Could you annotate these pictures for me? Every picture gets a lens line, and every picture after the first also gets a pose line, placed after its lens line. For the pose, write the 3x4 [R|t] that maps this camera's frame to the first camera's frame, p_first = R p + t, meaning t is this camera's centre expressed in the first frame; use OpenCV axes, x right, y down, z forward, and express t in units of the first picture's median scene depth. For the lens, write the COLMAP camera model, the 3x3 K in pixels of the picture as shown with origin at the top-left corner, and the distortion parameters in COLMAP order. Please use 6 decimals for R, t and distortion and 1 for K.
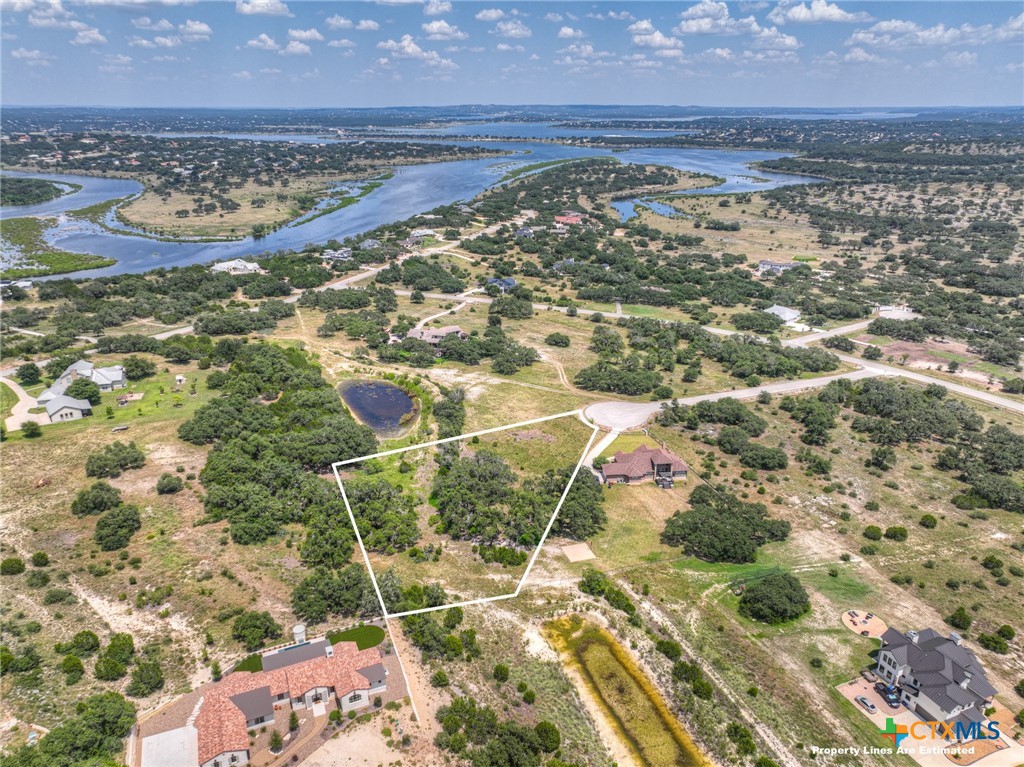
lens RADIAL K [[719.2, 0, 512.6], [0, 719.2, 382.0], [0, 0, 1]] dist [-0.005257, 0.024786]
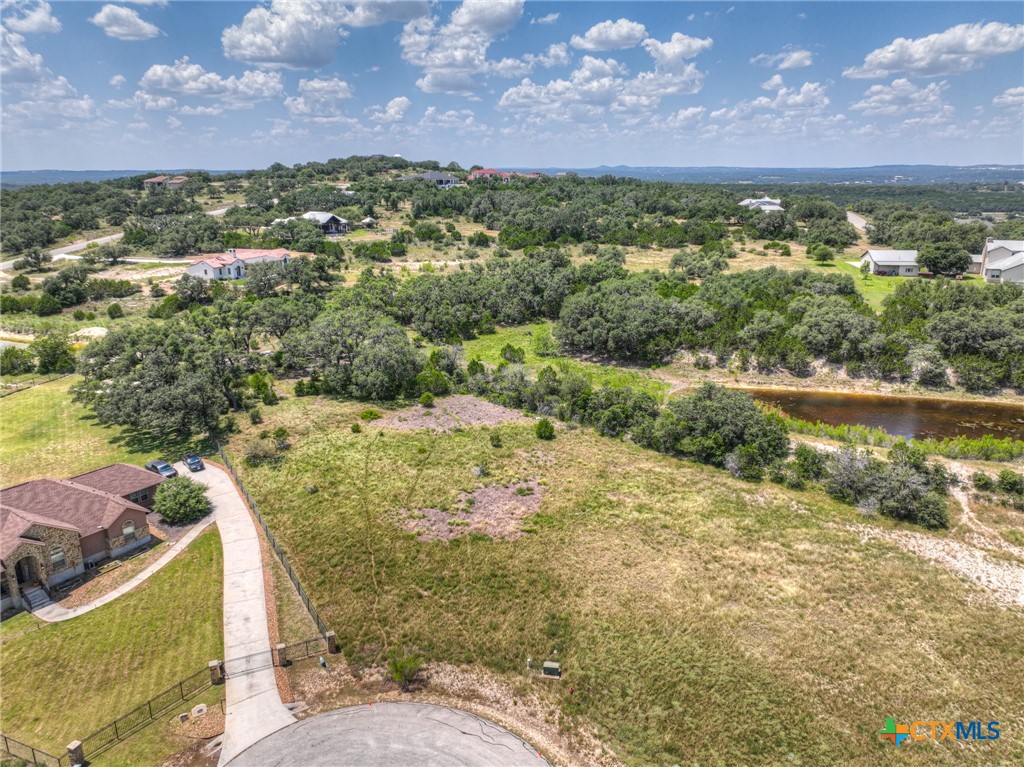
lens RADIAL K [[719.2, 0, 512.6], [0, 719.2, 382.0], [0, 0, 1]] dist [-0.005257, 0.024786]
pose [[-0.656791, 0.211104, -0.723920, 0.166463], [-0.272278, 0.828857, 0.488734, -0.088618], [0.703200, 0.518104, -0.486907, 0.824918]]
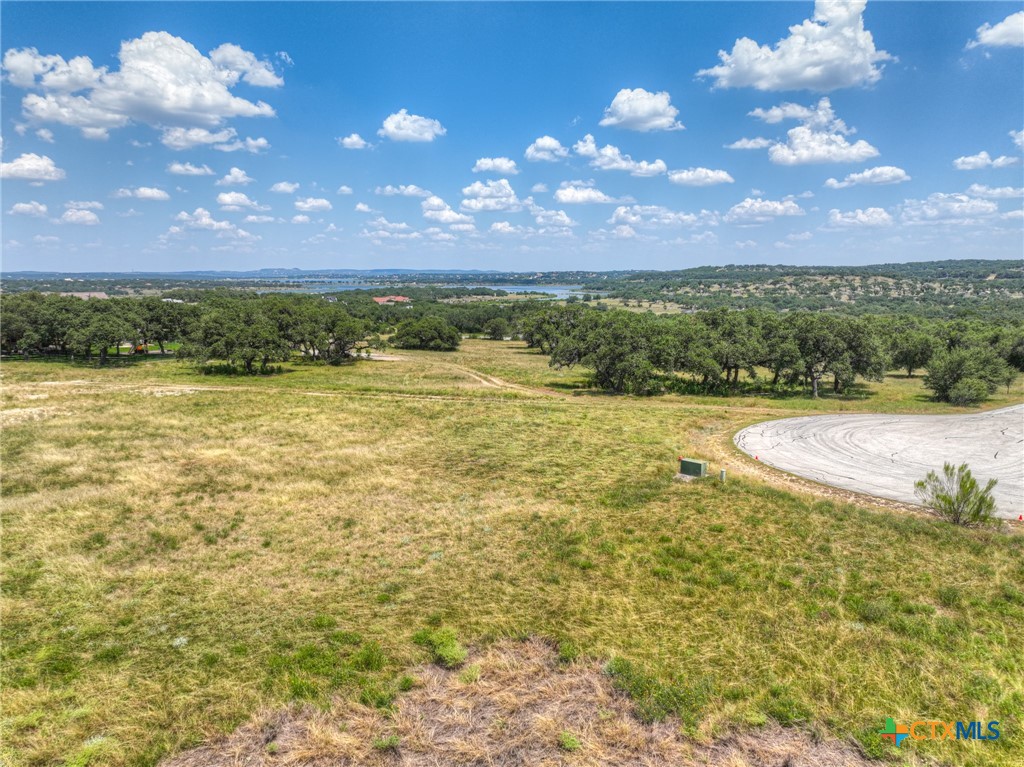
lens RADIAL K [[719.2, 0, 512.6], [0, 719.2, 382.0], [0, 0, 1]] dist [-0.005257, 0.024786]
pose [[0.965687, -0.042649, 0.256182, 0.013933], [0.097766, 0.973560, -0.206454, 0.041317], [-0.240603, 0.224416, 0.944324, 0.697417]]
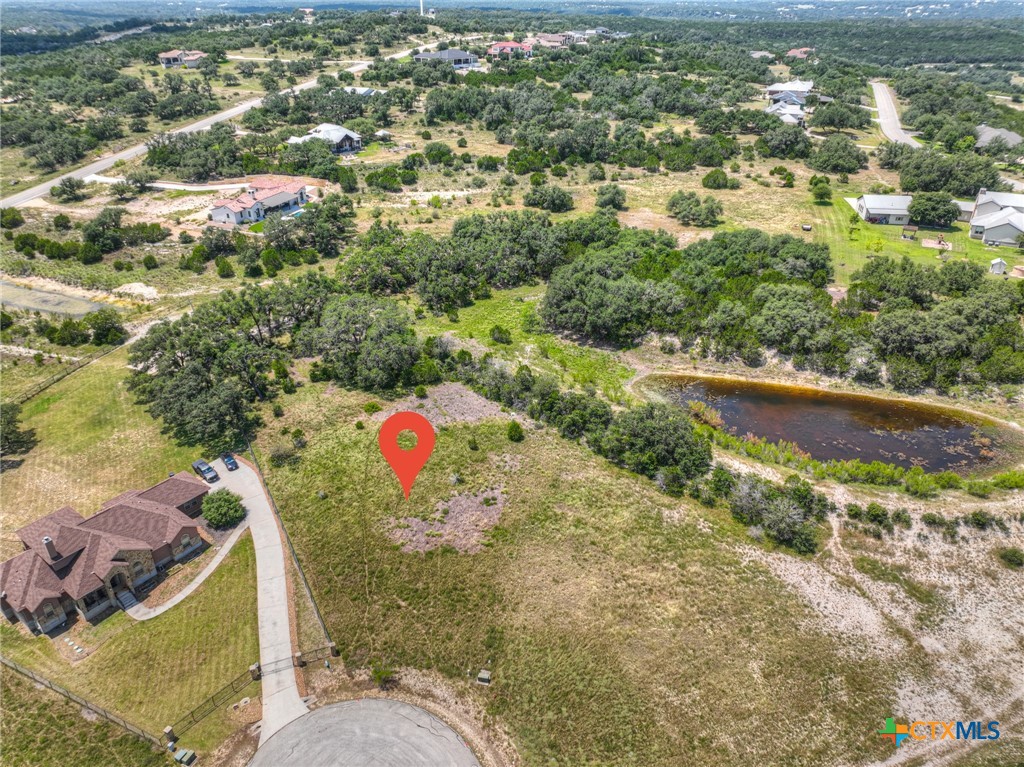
lens RADIAL K [[719.2, 0, 512.6], [0, 719.2, 382.0], [0, 0, 1]] dist [-0.005257, 0.024786]
pose [[-0.691086, 0.346232, -0.634448, 0.165678], [-0.264331, 0.695916, 0.667705, -0.178919], [0.672703, 0.629146, -0.389418, 0.822660]]
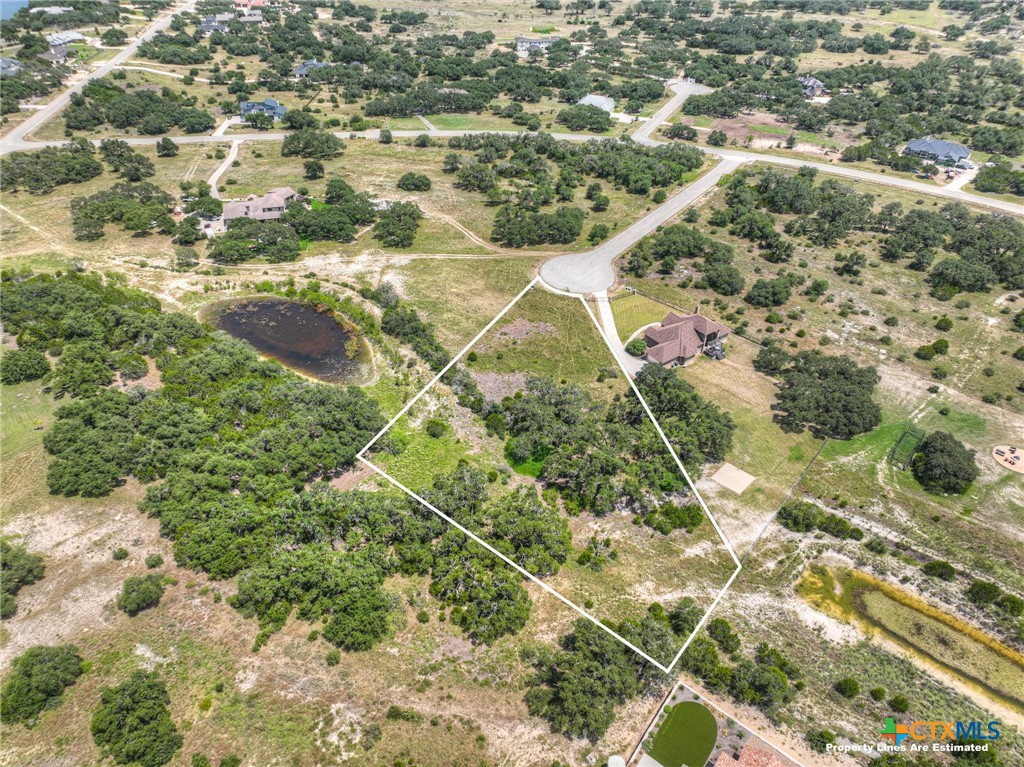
lens RADIAL K [[719.2, 0, 512.6], [0, 719.2, 382.0], [0, 0, 1]] dist [-0.005257, 0.024786]
pose [[0.876956, -0.284993, 0.386946, -0.224935], [0.163286, 0.933981, 0.317832, -0.092049], [-0.451981, -0.215541, 0.865595, 0.223321]]
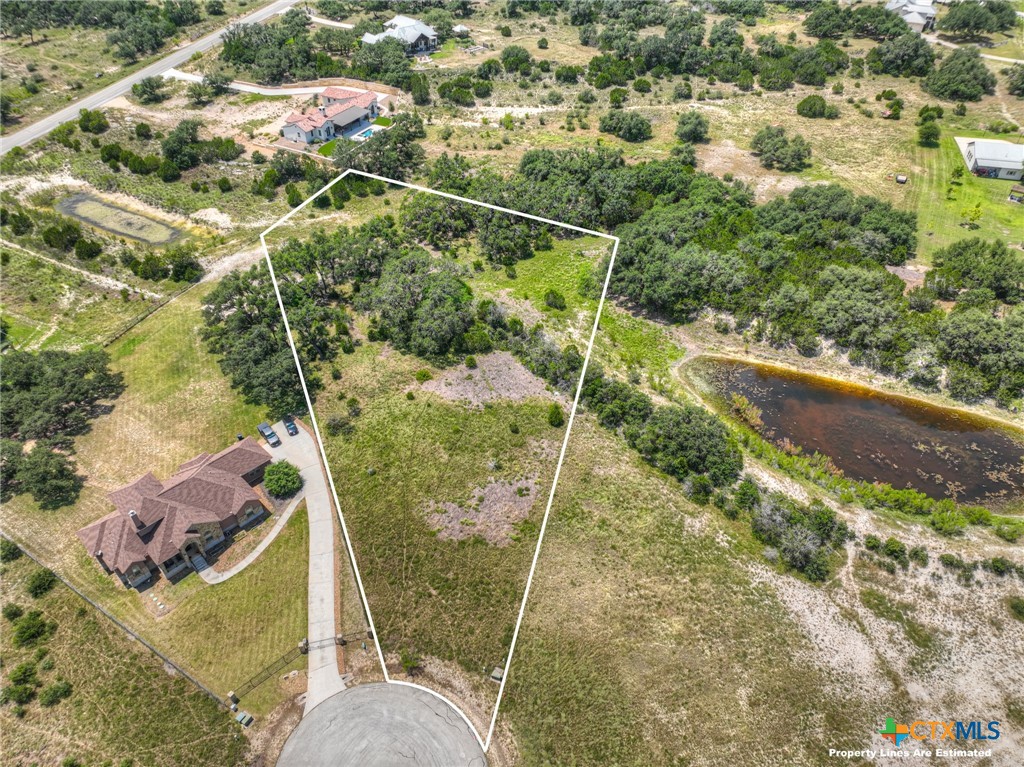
lens RADIAL K [[719.2, 0, 512.6], [0, 719.2, 382.0], [0, 0, 1]] dist [-0.005257, 0.024786]
pose [[-0.776706, 0.401471, -0.485334, 0.139442], [-0.233559, 0.532031, 0.813876, -0.226687], [0.584960, 0.745496, -0.319465, 0.794657]]
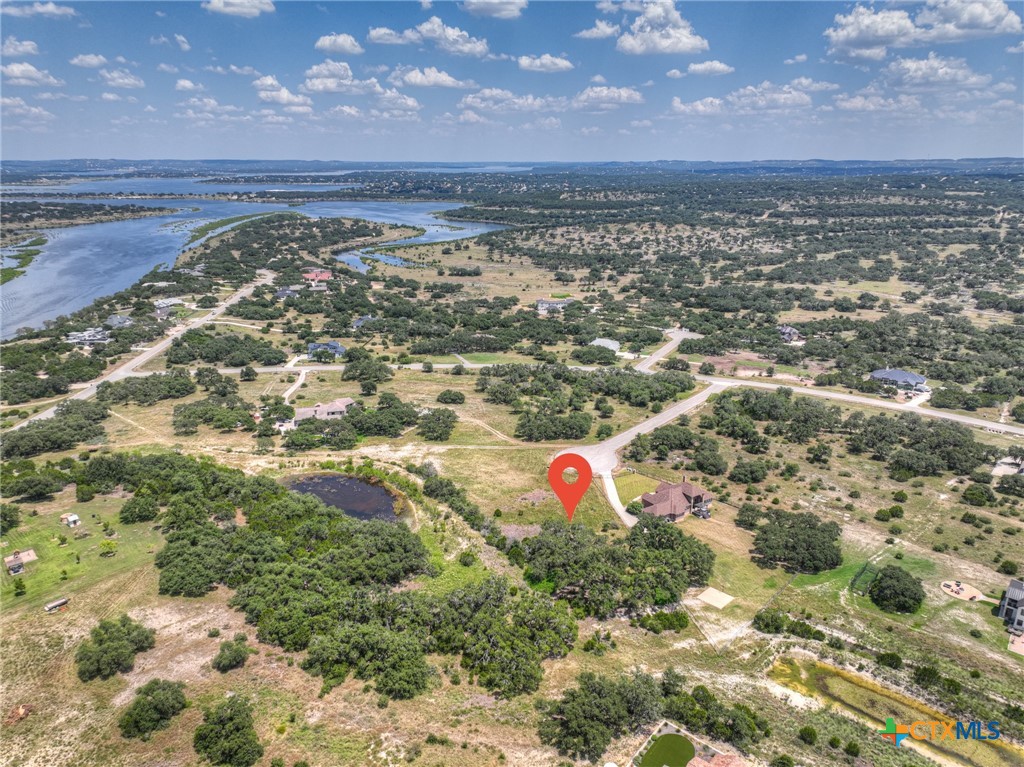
lens RADIAL K [[719.2, 0, 512.6], [0, 719.2, 382.0], [0, 0, 1]] dist [-0.005257, 0.024786]
pose [[0.891469, -0.134835, 0.432553, -0.290665], [0.163847, 0.986020, -0.030319, -0.038100], [-0.422418, 0.097901, 0.901098, 0.104756]]
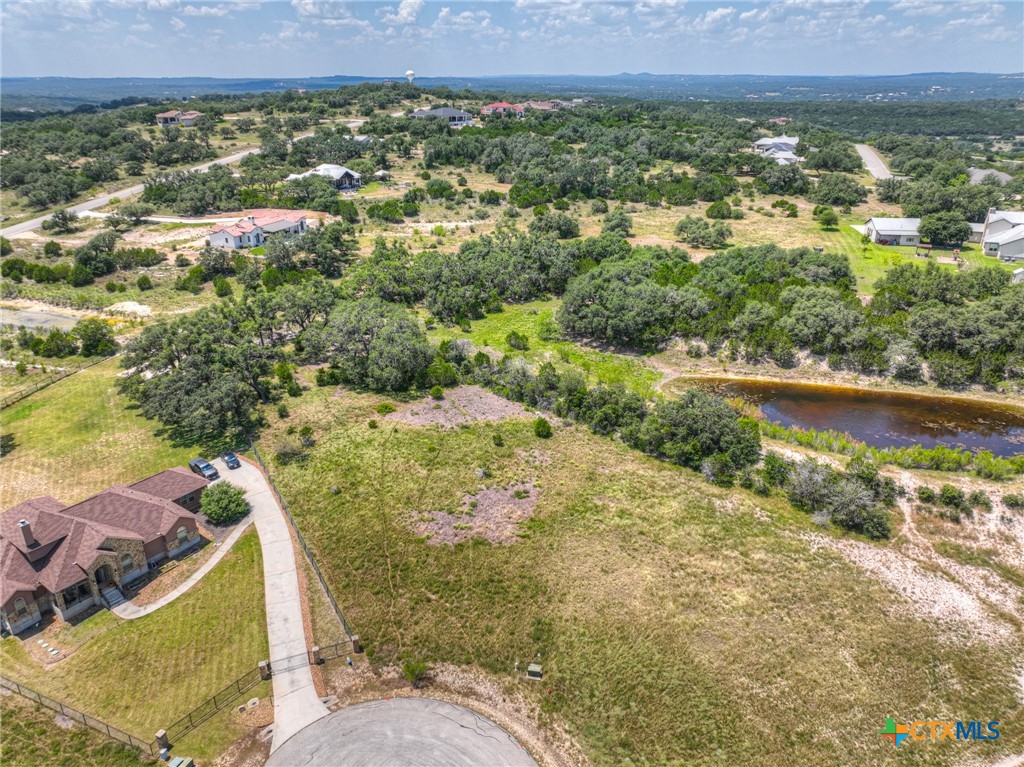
lens RADIAL K [[719.2, 0, 512.6], [0, 719.2, 382.0], [0, 0, 1]] dist [-0.005257, 0.024786]
pose [[-0.673617, 0.285494, -0.681713, 0.173770], [-0.268715, 0.764649, 0.585751, -0.132421], [0.688500, 0.577758, -0.438365, 0.822629]]
